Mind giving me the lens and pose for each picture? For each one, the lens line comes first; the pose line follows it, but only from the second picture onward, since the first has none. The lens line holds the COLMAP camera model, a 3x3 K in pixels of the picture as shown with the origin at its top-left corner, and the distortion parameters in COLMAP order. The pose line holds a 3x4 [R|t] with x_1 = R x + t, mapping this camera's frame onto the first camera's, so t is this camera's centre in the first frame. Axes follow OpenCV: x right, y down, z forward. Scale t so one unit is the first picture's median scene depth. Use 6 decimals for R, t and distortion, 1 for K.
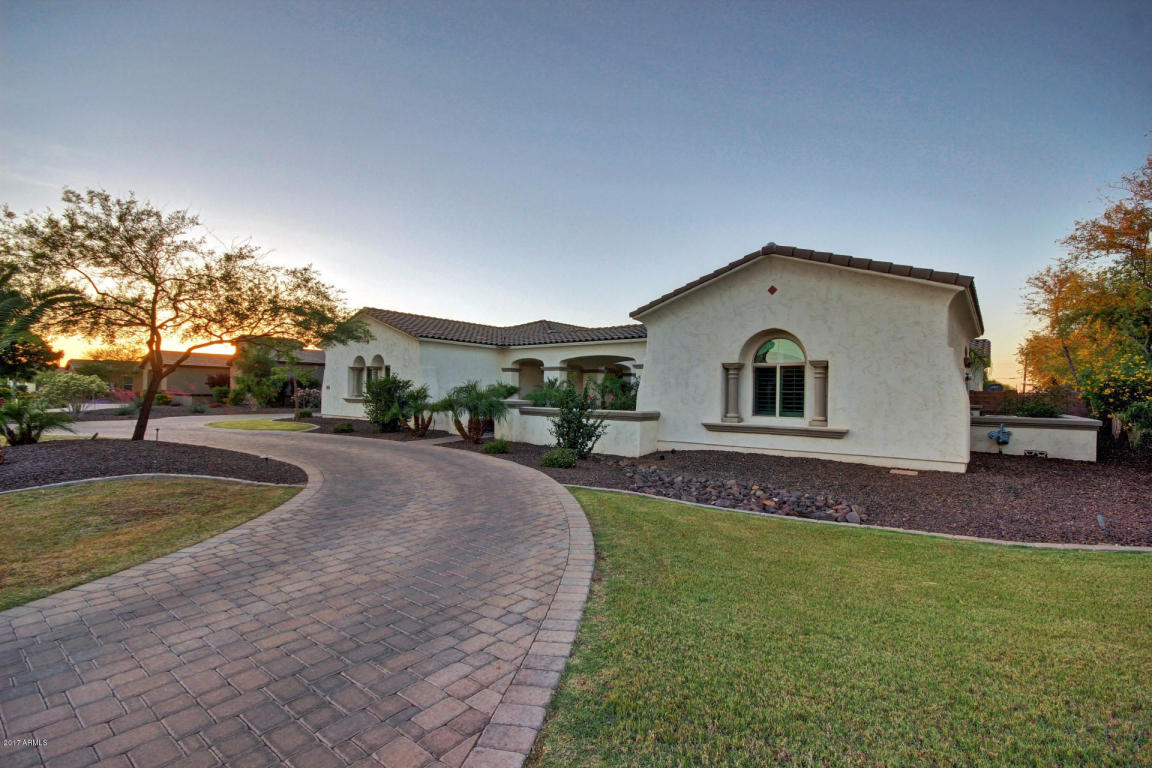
lens RADIAL K [[527.4, 0, 579.7], [0, 527.4, 391.0], [0, 0, 1]] dist [-0.003012, -0.001230]
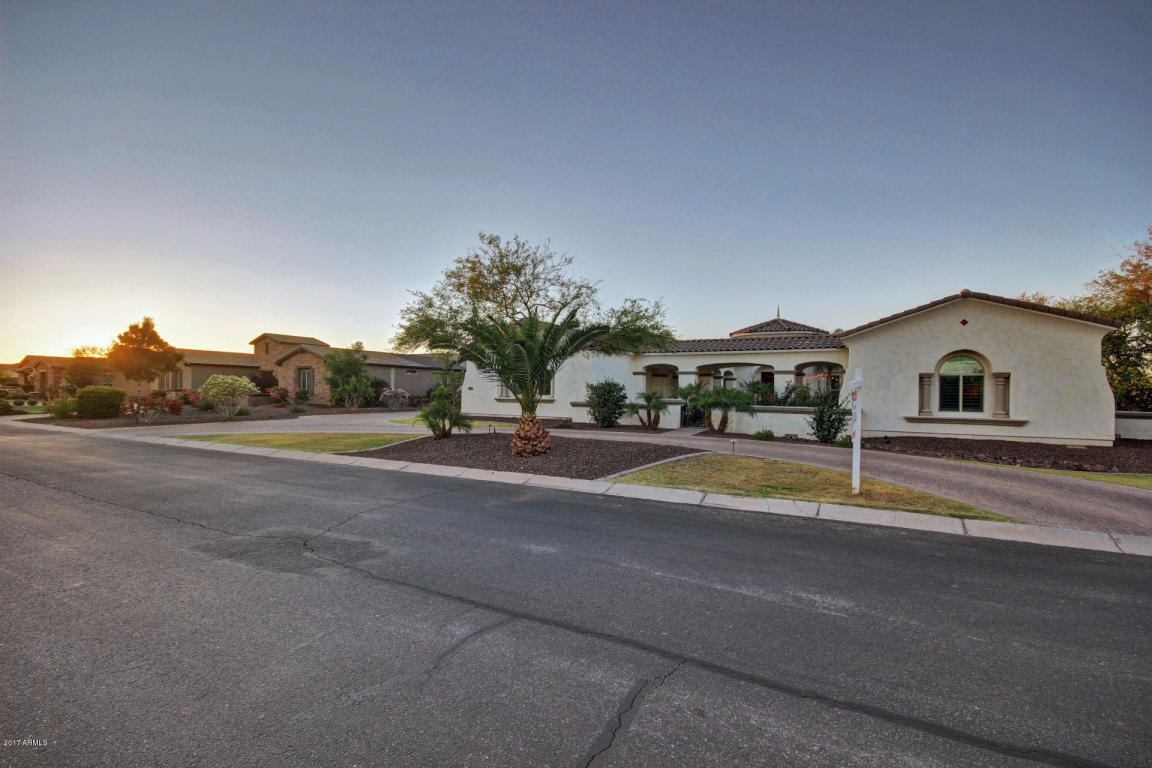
lens RADIAL K [[527.4, 0, 579.7], [0, 527.4, 391.0], [0, 0, 1]] dist [-0.003012, -0.001230]
pose [[0.989473, 0.000786, 0.144718, -0.803975], [-0.001107, 0.999997, 0.002136, -0.007919], [-0.144716, -0.002274, 0.989471, -0.235133]]
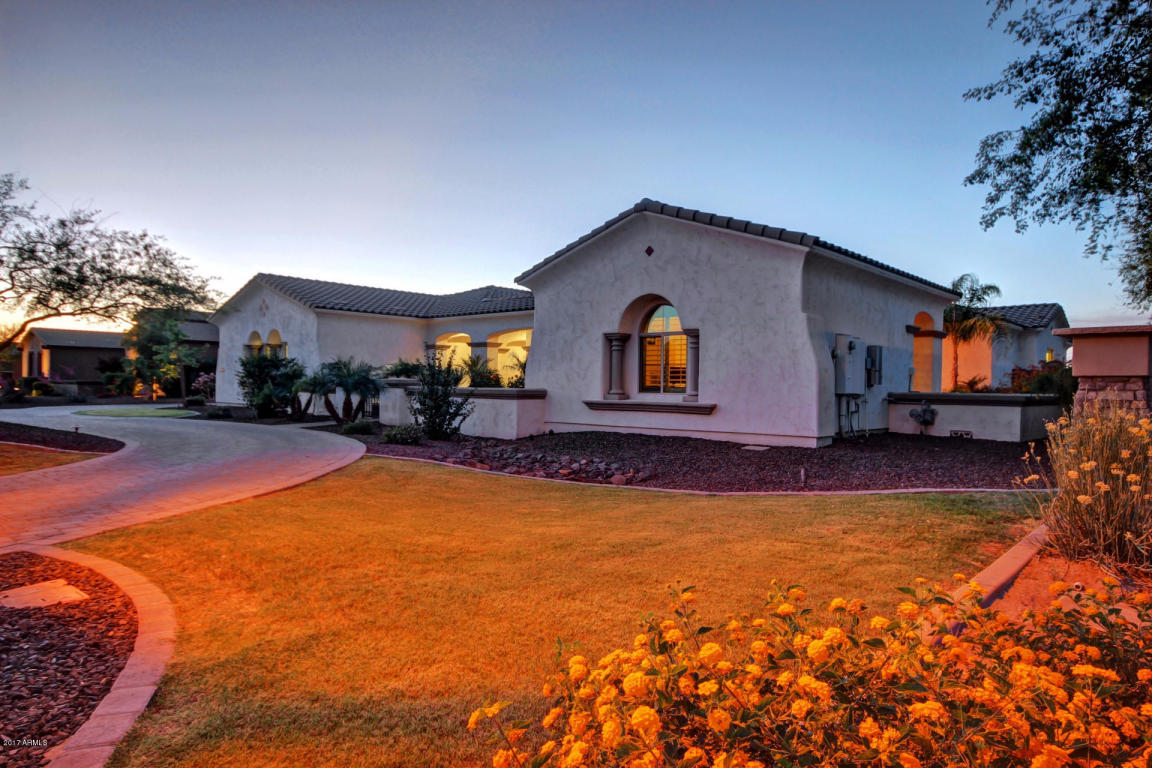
lens RADIAL K [[714.8, 0, 576.4], [0, 714.8, 398.4], [0, 0, 1]] dist [0.003106, 0.002866]
pose [[0.998839, -0.003174, -0.048061, 0.278906], [0.004367, 0.999684, 0.024740, 0.026566], [0.047967, -0.024921, 0.998538, -0.212997]]
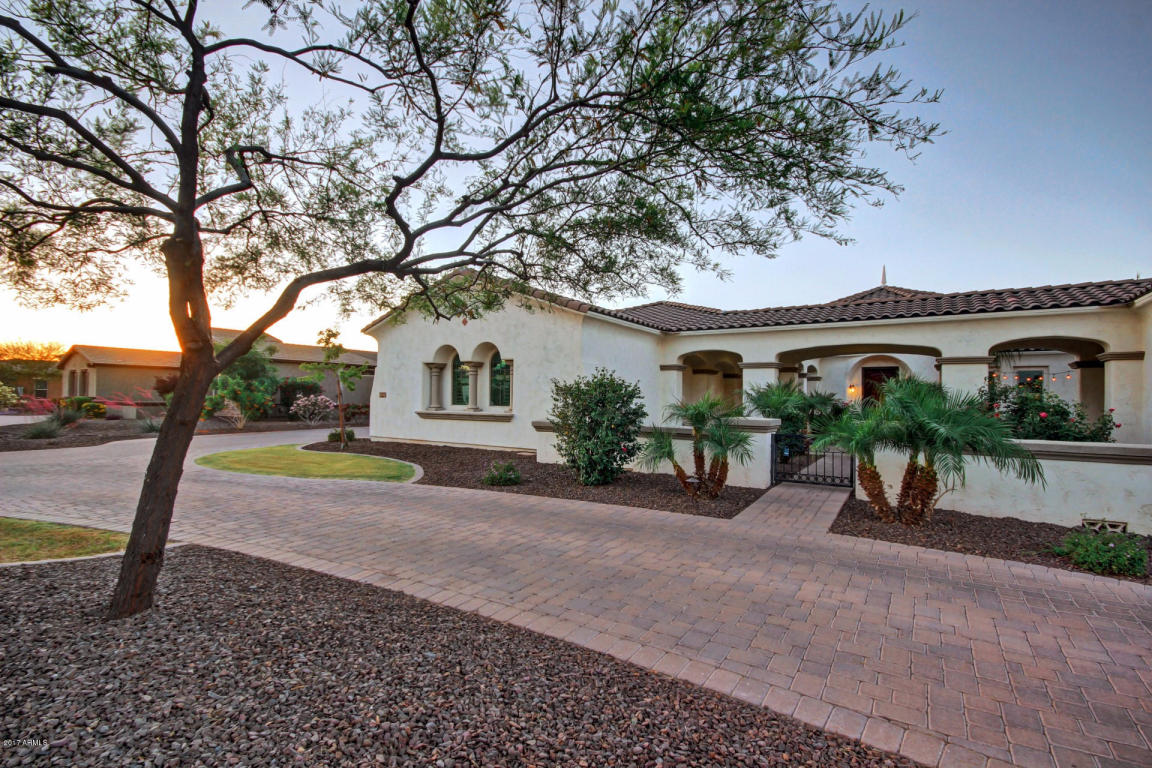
lens RADIAL K [[527.4, 0, 579.7], [0, 527.4, 391.0], [0, 0, 1]] dist [-0.003012, -0.001230]
pose [[0.995817, -0.001218, 0.091363, -0.579077], [0.002055, 0.999957, -0.009061, -0.009420], [-0.091348, 0.009211, 0.995776, 0.646725]]
